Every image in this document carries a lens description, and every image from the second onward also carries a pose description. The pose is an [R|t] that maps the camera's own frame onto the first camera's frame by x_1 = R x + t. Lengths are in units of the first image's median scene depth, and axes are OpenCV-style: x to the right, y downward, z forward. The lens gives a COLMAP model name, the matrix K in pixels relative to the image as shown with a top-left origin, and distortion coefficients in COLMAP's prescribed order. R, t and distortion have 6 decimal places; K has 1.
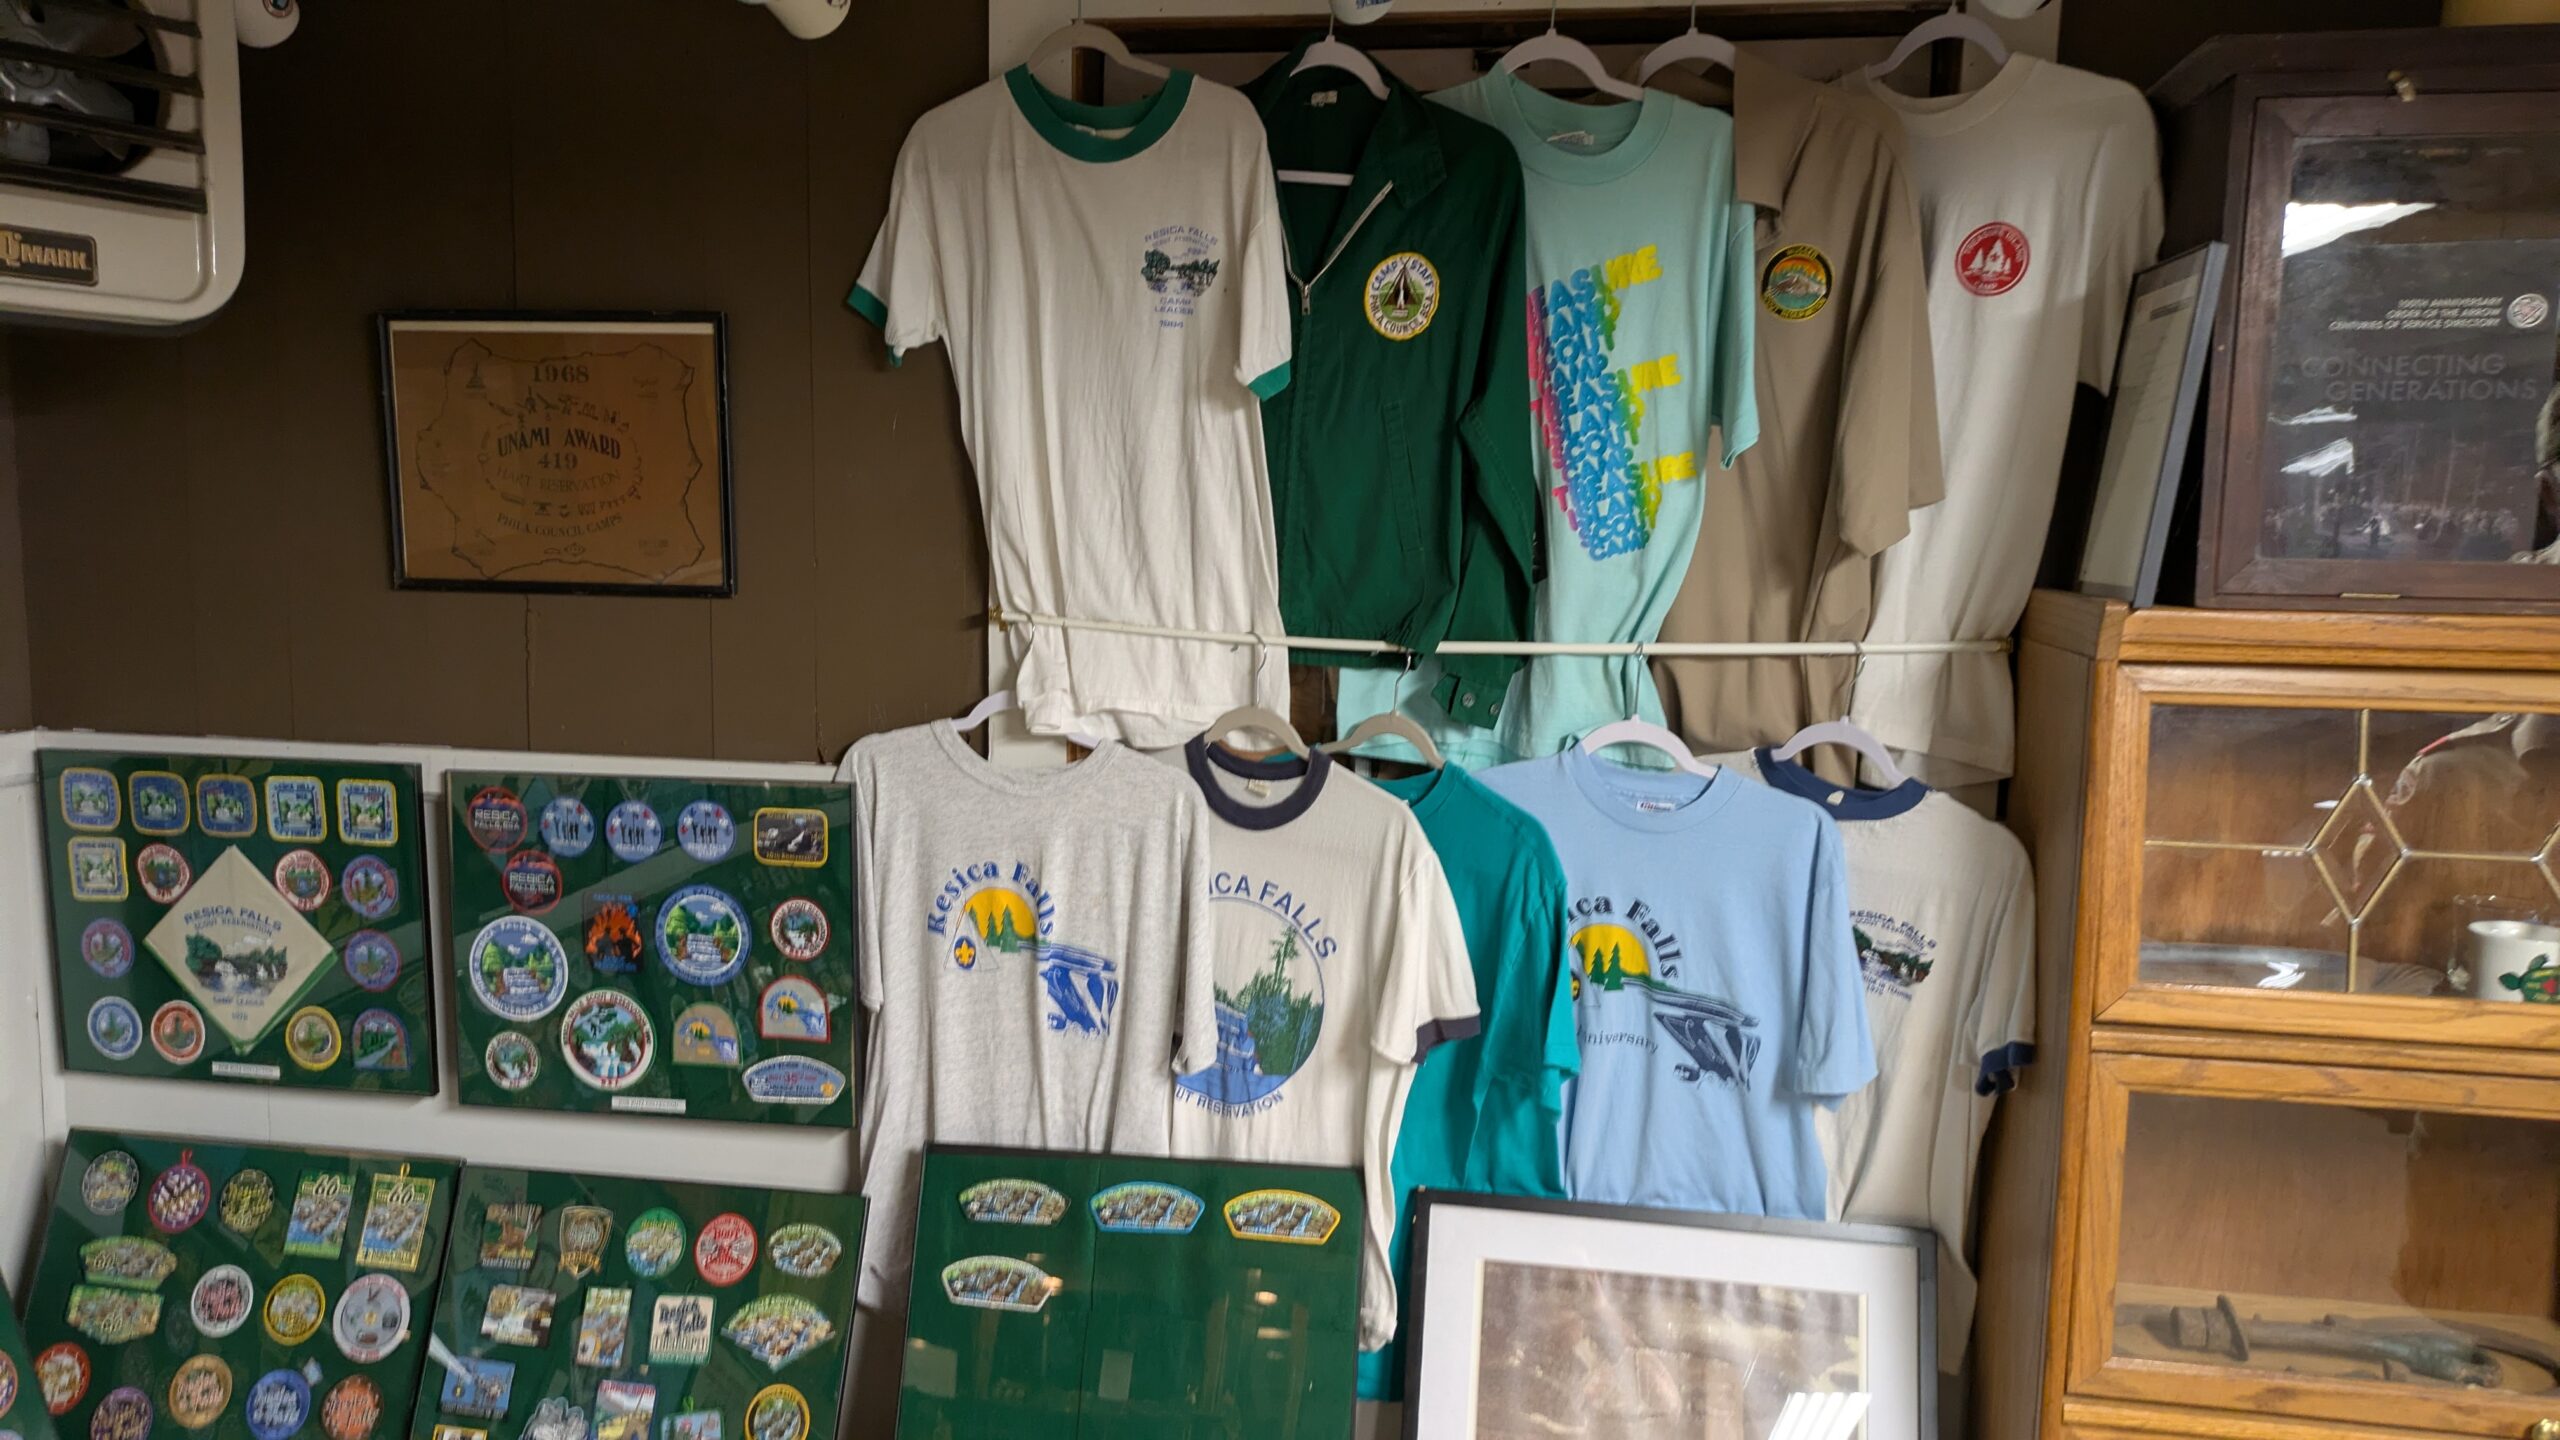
lens RADIAL K [[1835.5, 0, 1234.7], [0, 1835.5, 740.9], [0, 0, 1]] dist [0.052777, -0.053970]
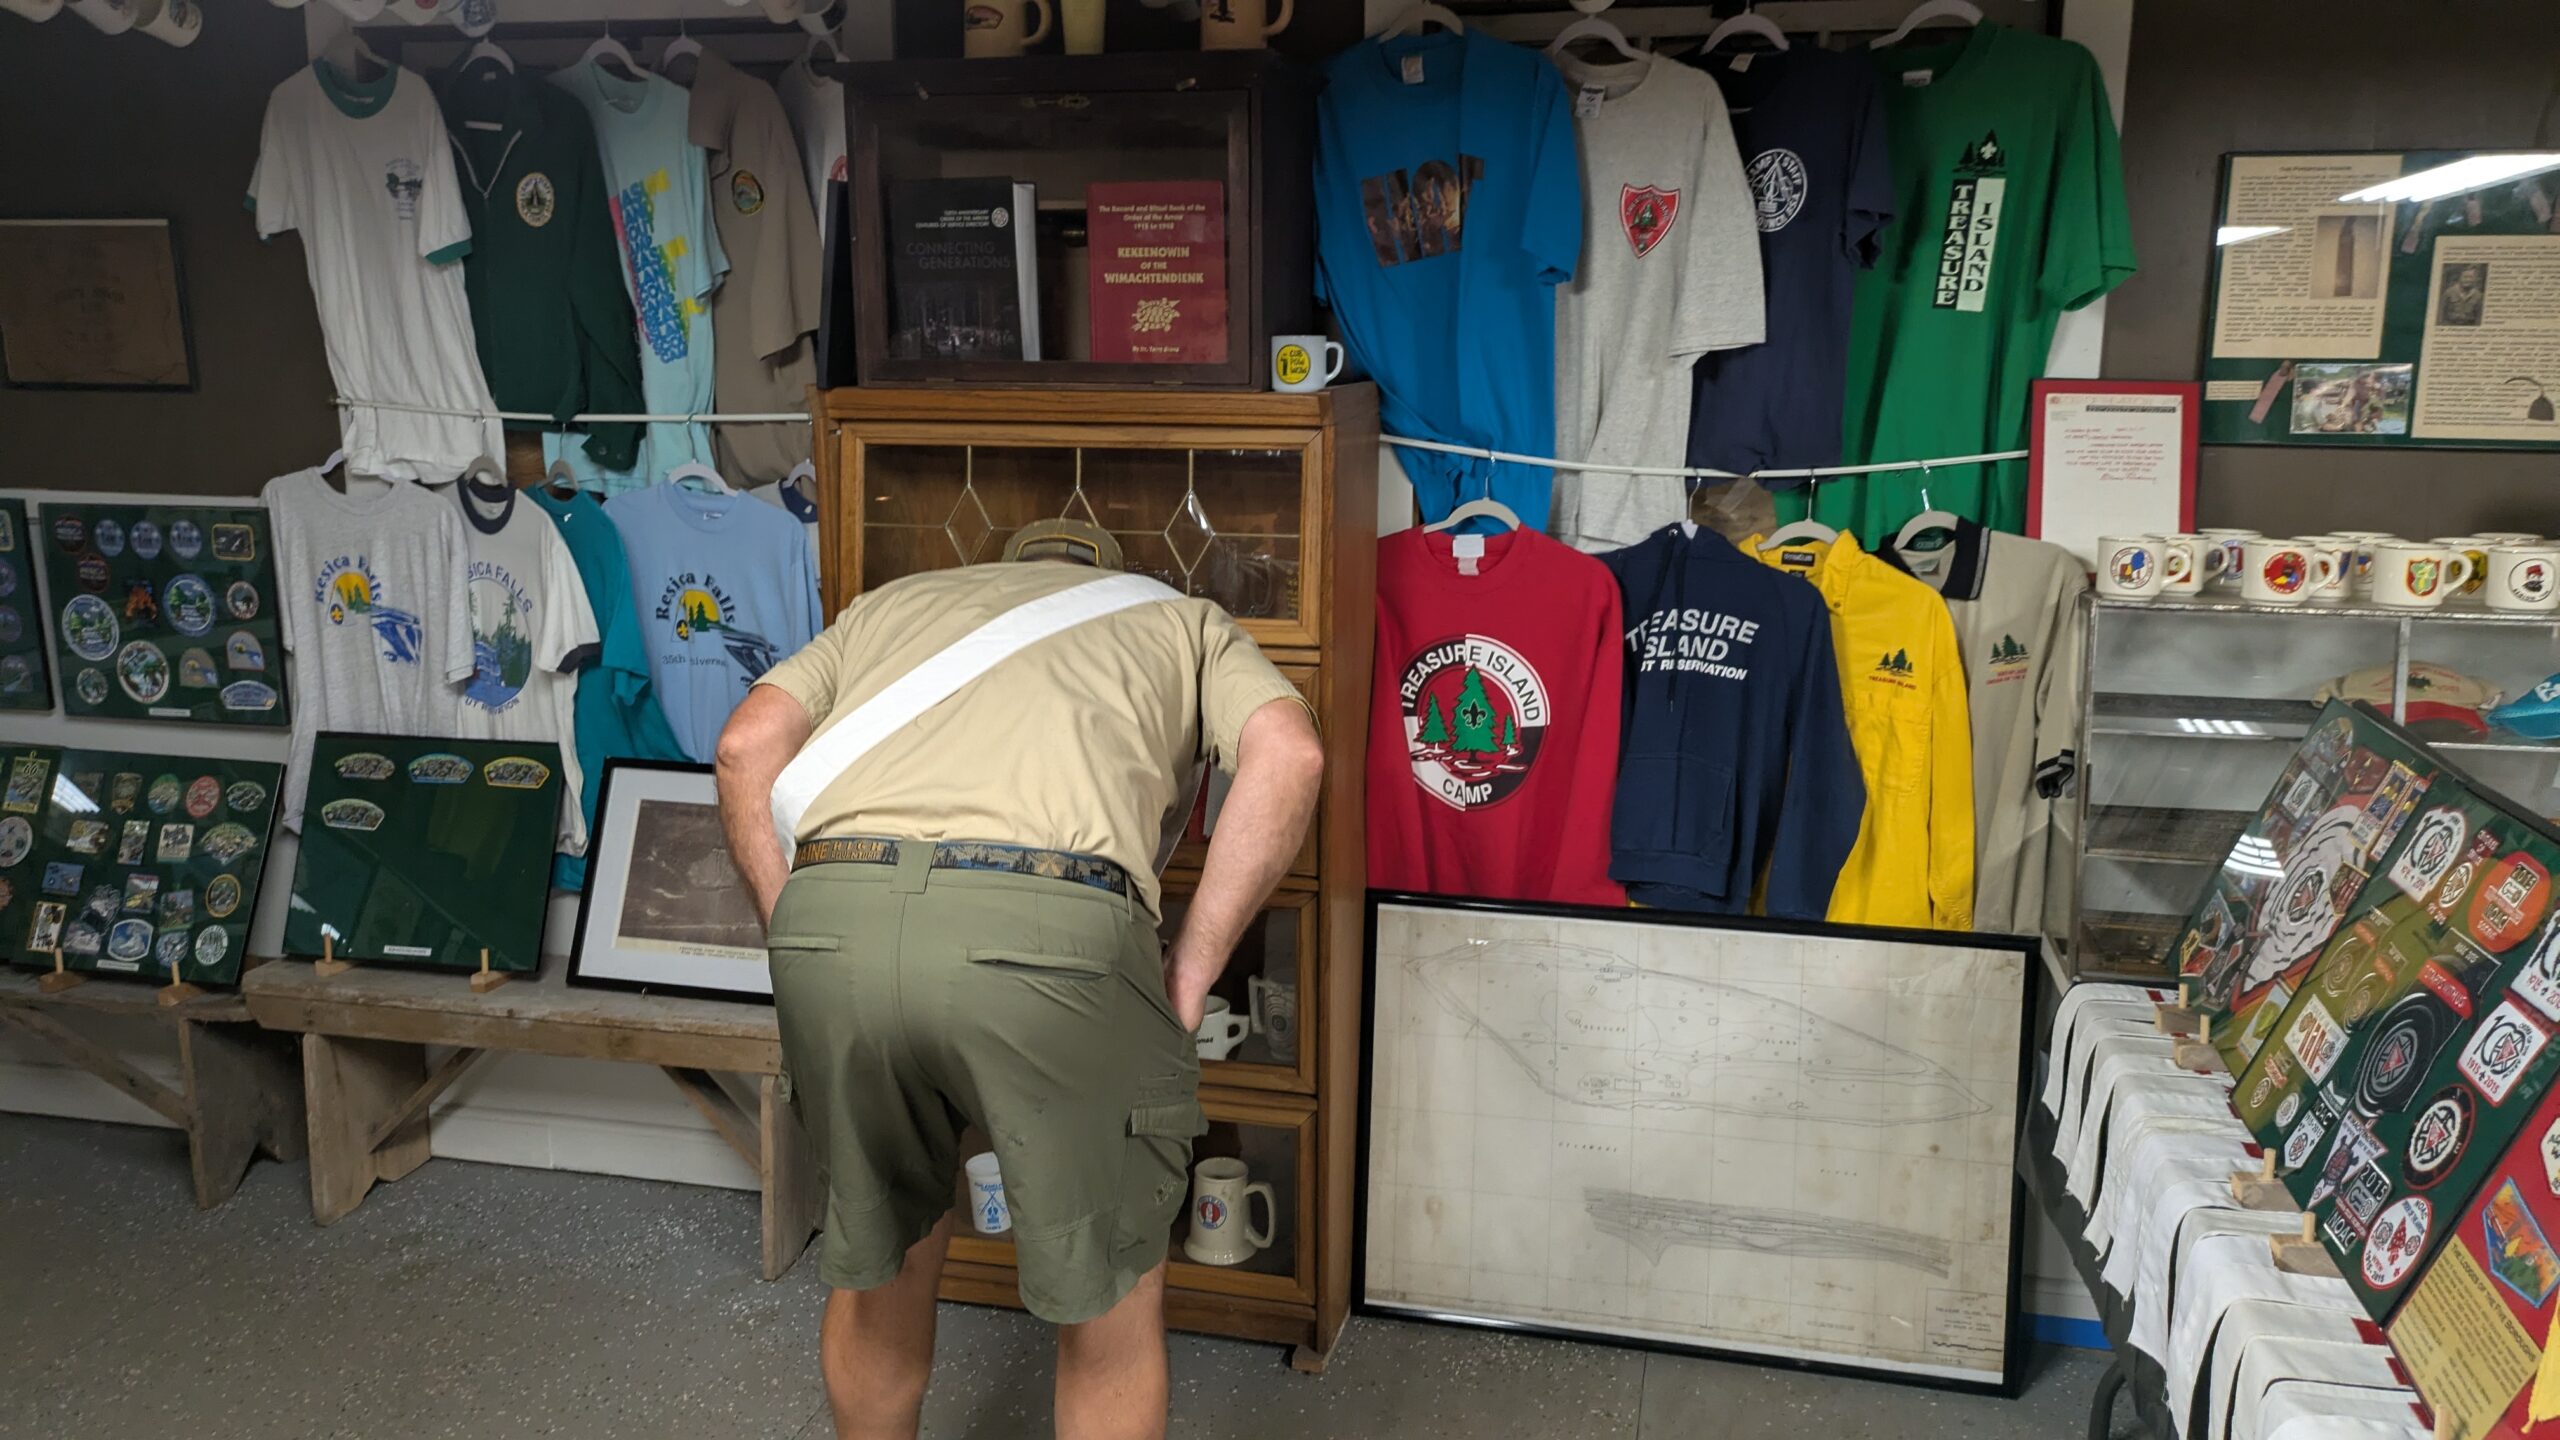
lens RADIAL K [[1916.2, 0, 1272.8], [0, 1916.2, 679.0], [0, 0, 1]] dist [0.073559, -0.082921]
pose [[0.996318, 0.001328, -0.085728, 0.844777], [0.003891, 0.998150, 0.060681, 0.075657], [0.085650, -0.060791, 0.994469, -0.639675]]
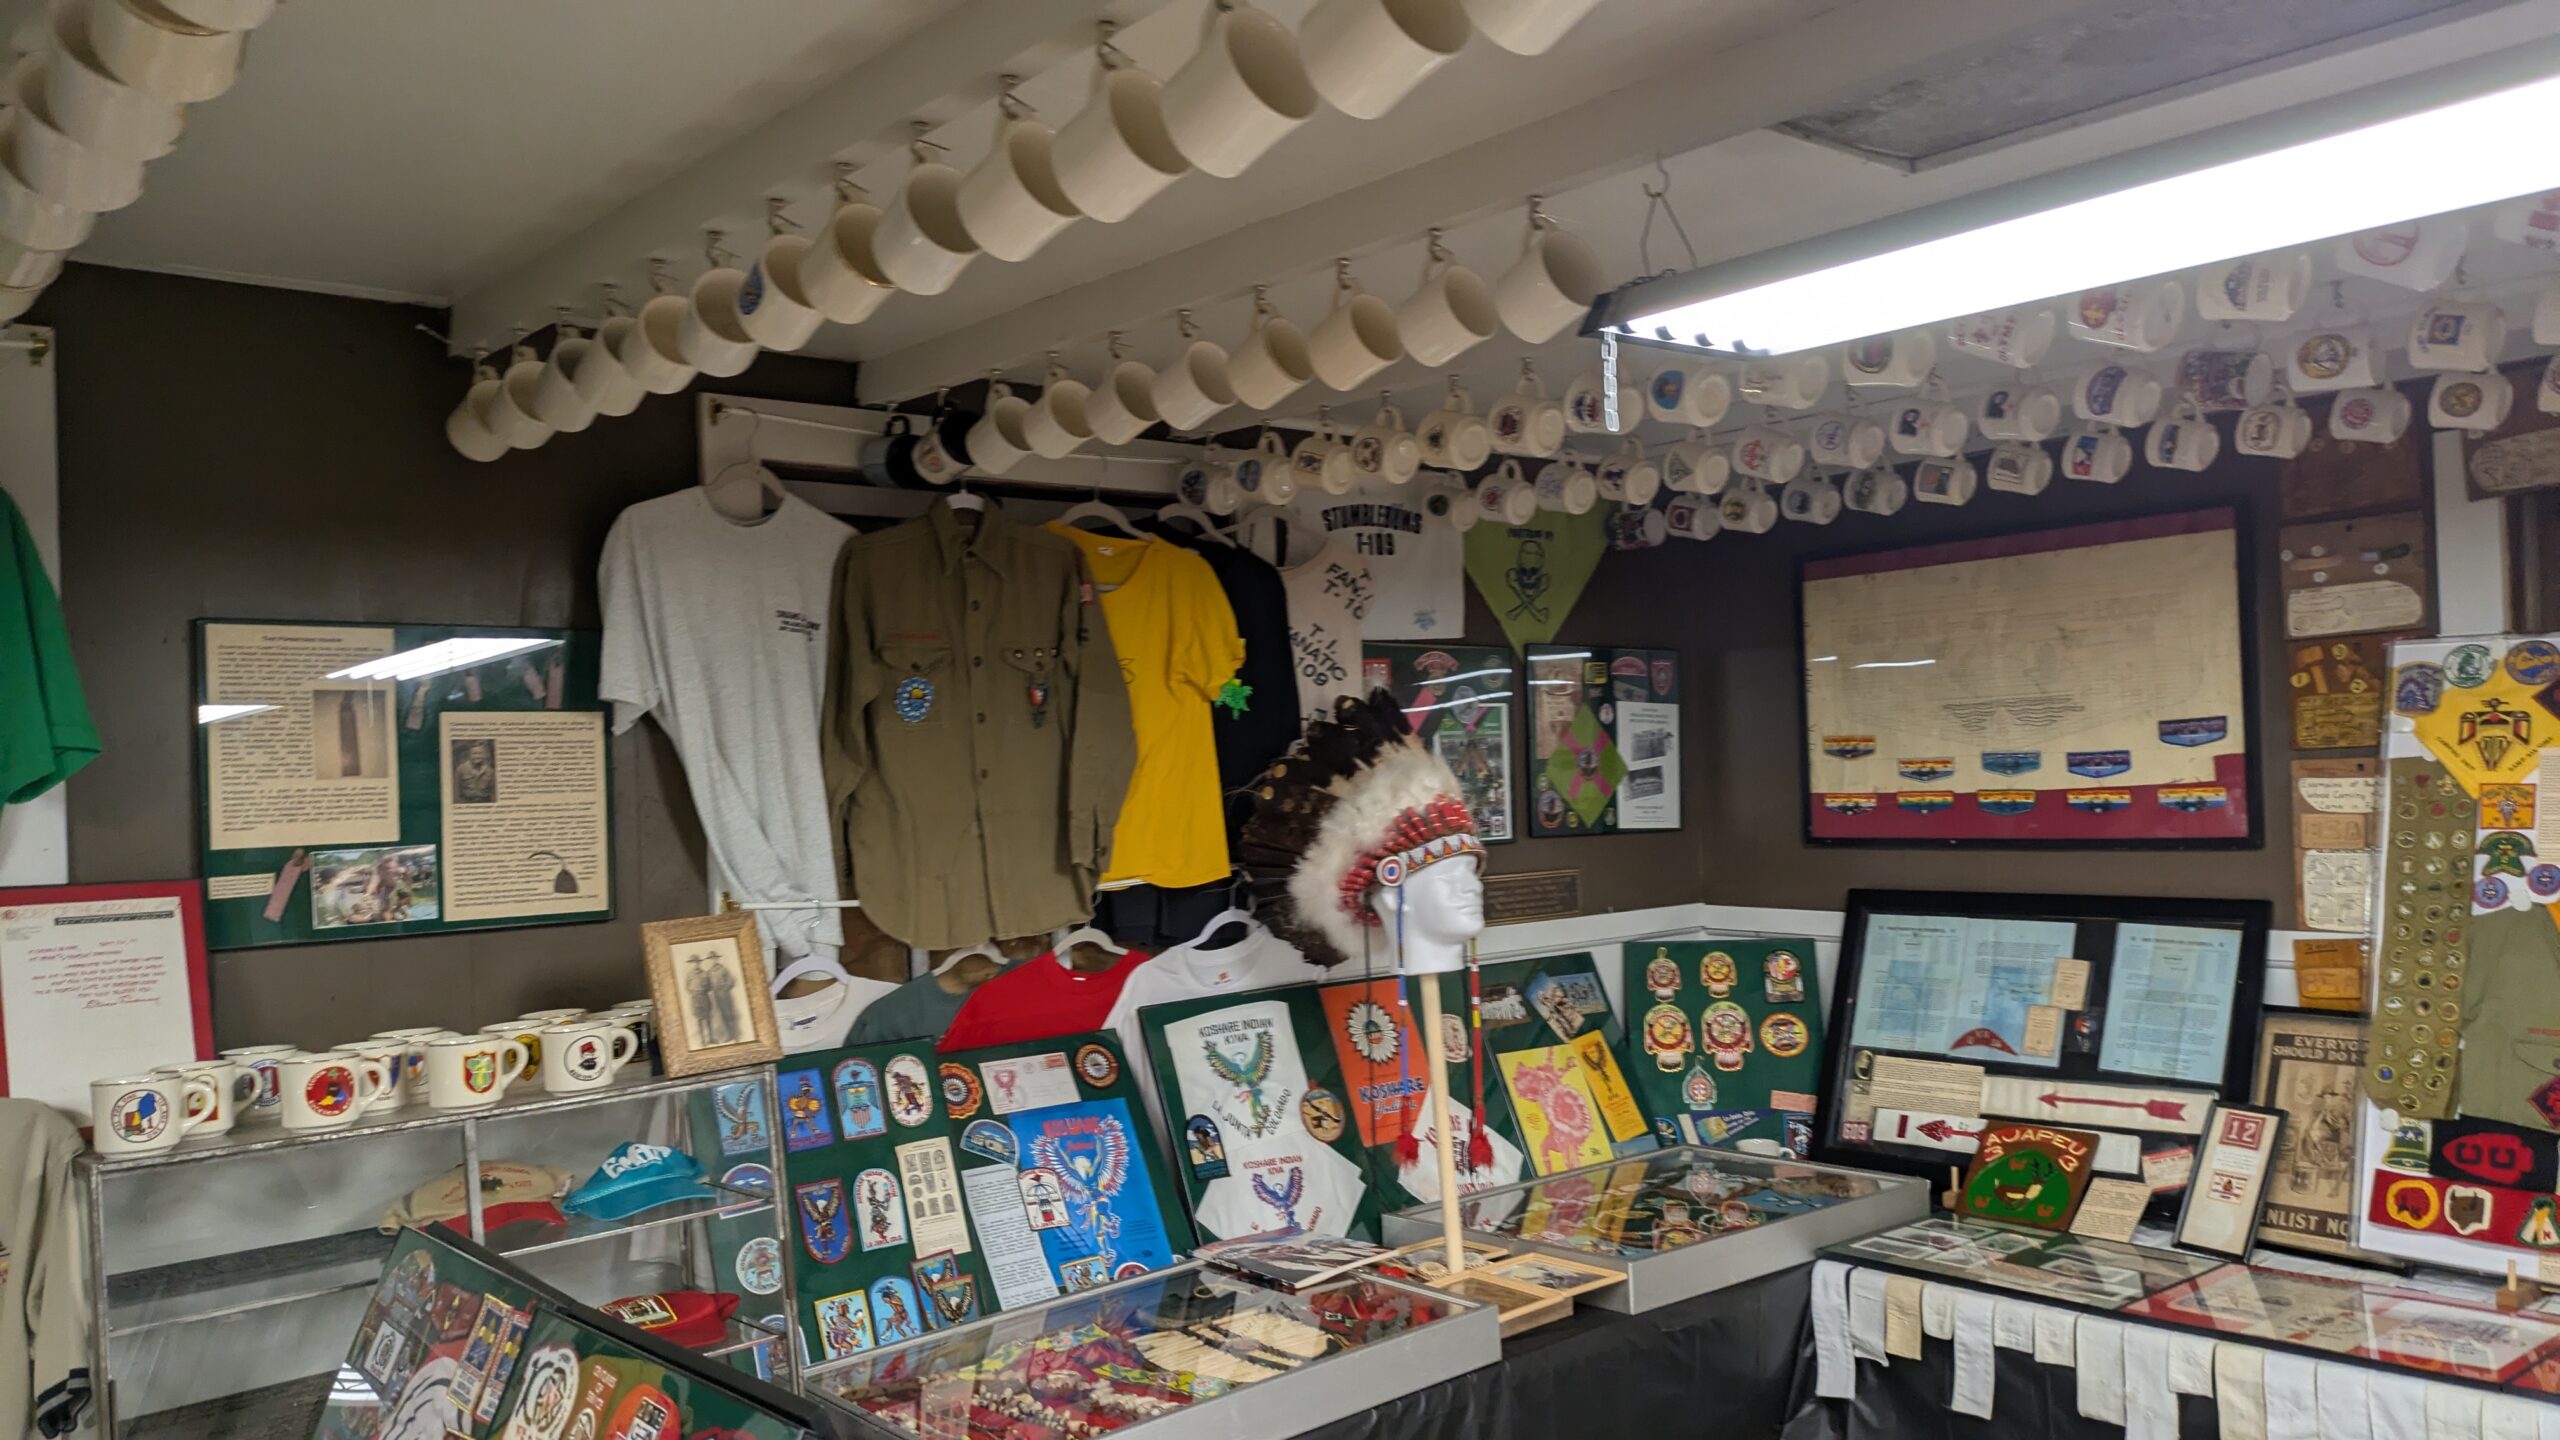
lens RADIAL K [[1834.4, 0, 1326.9], [0, 1834.4, 754.1], [0, 0, 1]] dist [0.029253, -0.036470]
pose [[0.617753, -0.036953, 0.785504, 0.928860], [0.140949, 0.987922, -0.064372, 0.045302], [-0.773638, 0.150482, 0.615500, -0.427266]]
